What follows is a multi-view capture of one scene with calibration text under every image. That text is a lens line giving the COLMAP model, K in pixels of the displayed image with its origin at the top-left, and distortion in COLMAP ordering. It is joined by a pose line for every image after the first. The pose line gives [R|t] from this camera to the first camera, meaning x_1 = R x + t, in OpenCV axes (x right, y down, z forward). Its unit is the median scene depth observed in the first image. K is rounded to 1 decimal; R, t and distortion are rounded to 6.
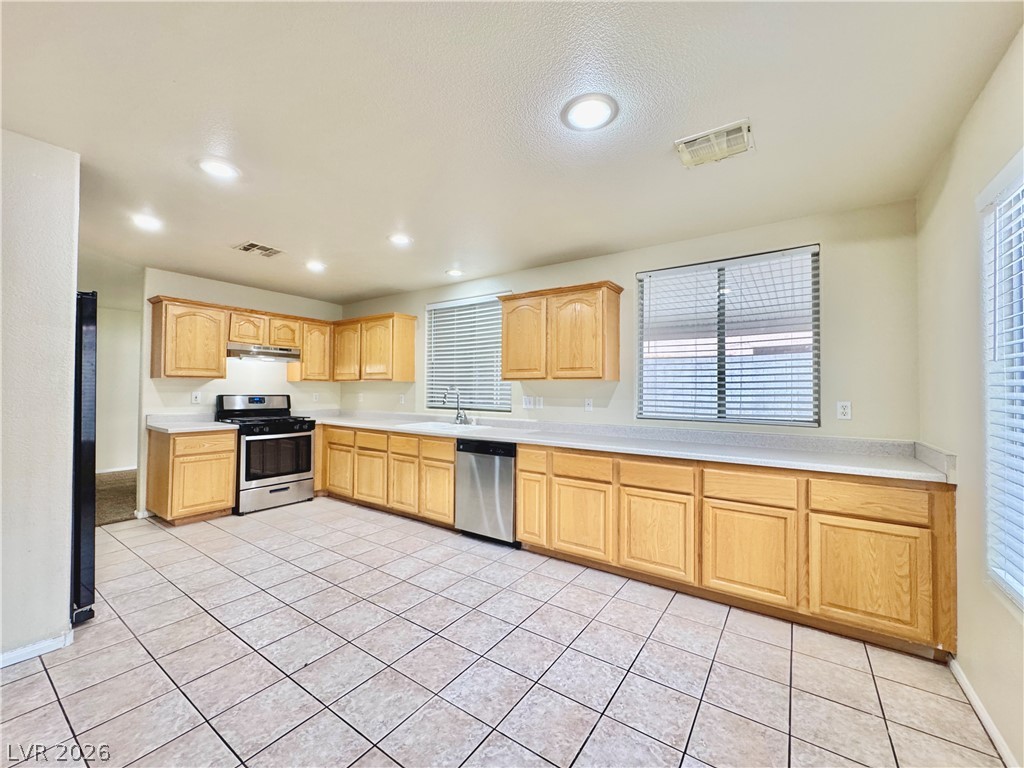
lens RADIAL K [[411.1, 0, 516.0], [0, 411.1, 384.3], [0, 0, 1]] dist [0.001533, 0.000564]
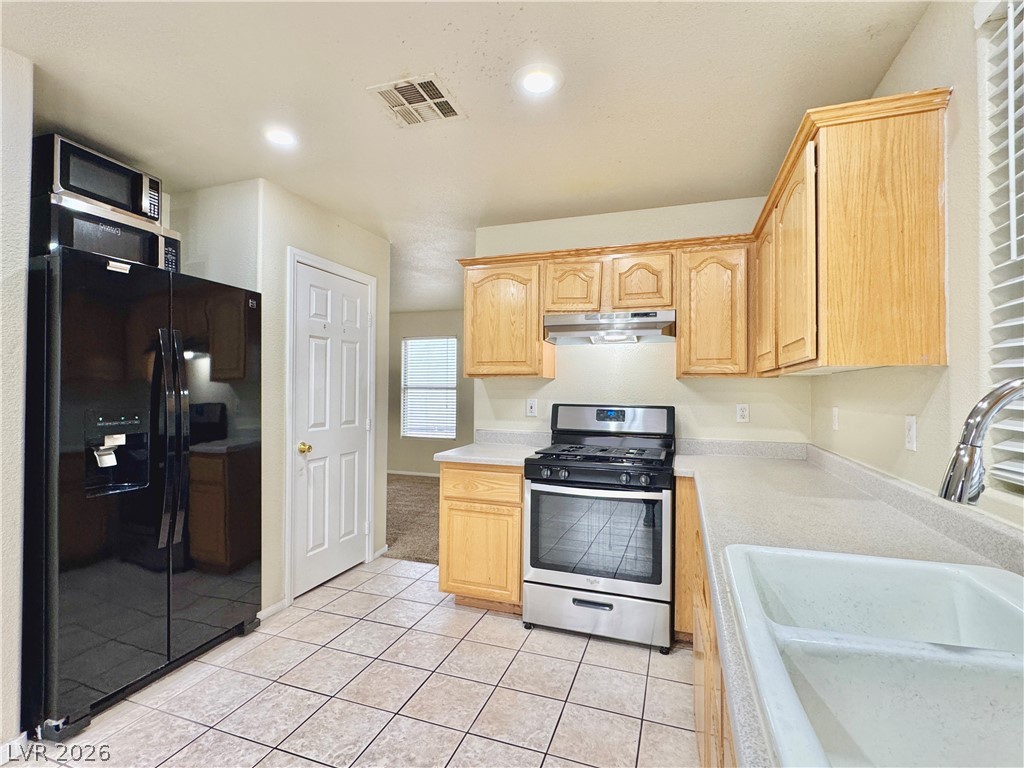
lens RADIAL K [[483.6, 0, 513.3], [0, 483.6, 387.2], [0, 0, 1]] dist [-0.002891, 0.000122]
pose [[0.260240, -0.008316, -0.965508, -0.048014], [0.011635, 0.999917, -0.005476, 0.004301], [0.965474, -0.009808, 0.260316, 0.778262]]
